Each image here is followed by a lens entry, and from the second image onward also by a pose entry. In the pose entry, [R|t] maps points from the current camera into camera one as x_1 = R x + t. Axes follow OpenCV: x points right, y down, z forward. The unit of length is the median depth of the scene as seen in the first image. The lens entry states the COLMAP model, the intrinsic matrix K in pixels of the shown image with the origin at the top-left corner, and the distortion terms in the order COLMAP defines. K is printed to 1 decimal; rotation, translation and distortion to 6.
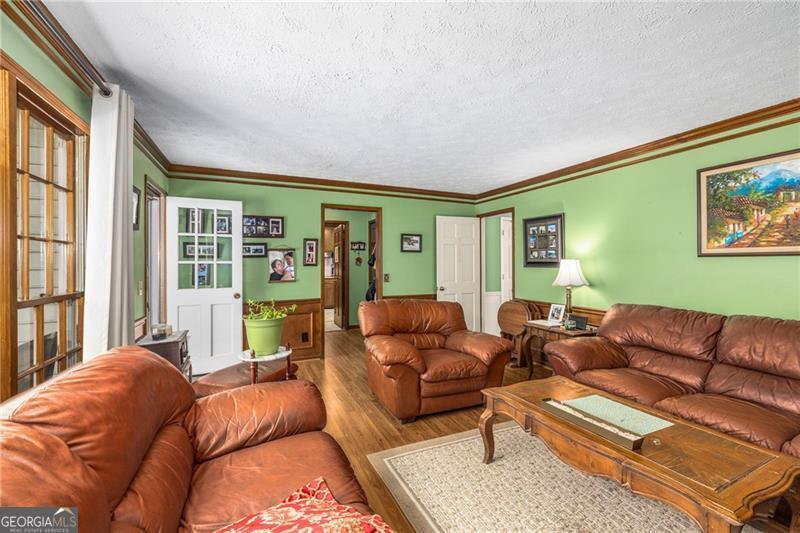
lens RADIAL K [[341.4, 0, 401.2], [0, 341.4, 259.0], [0, 0, 1]] dist [-0.001090, 0.000011]
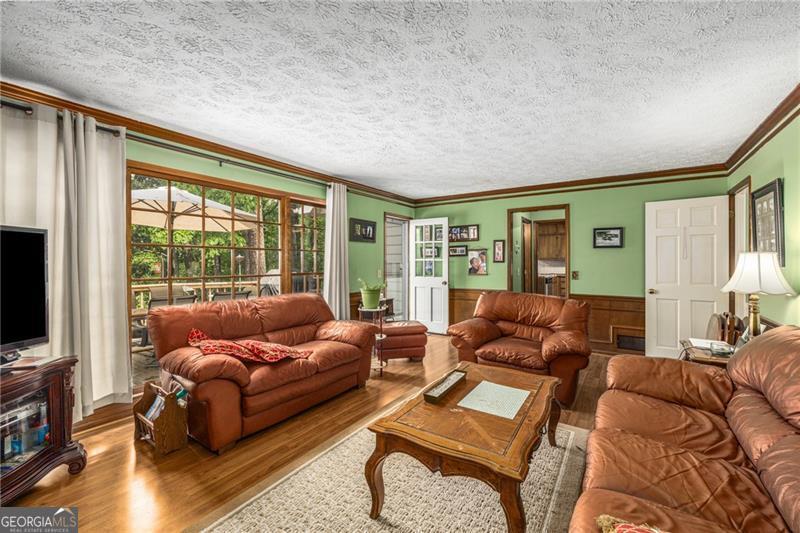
lens RADIAL K [[341.4, 0, 404.1], [0, 341.4, 261.7], [0, 0, 1]] dist [-0.001090, 0.000011]
pose [[0.531430, 0.000763, -0.847102, 0.605748], [0.009325, 0.999934, 0.006751, 0.005927], [0.847051, -0.011487, 0.531388, 0.080623]]
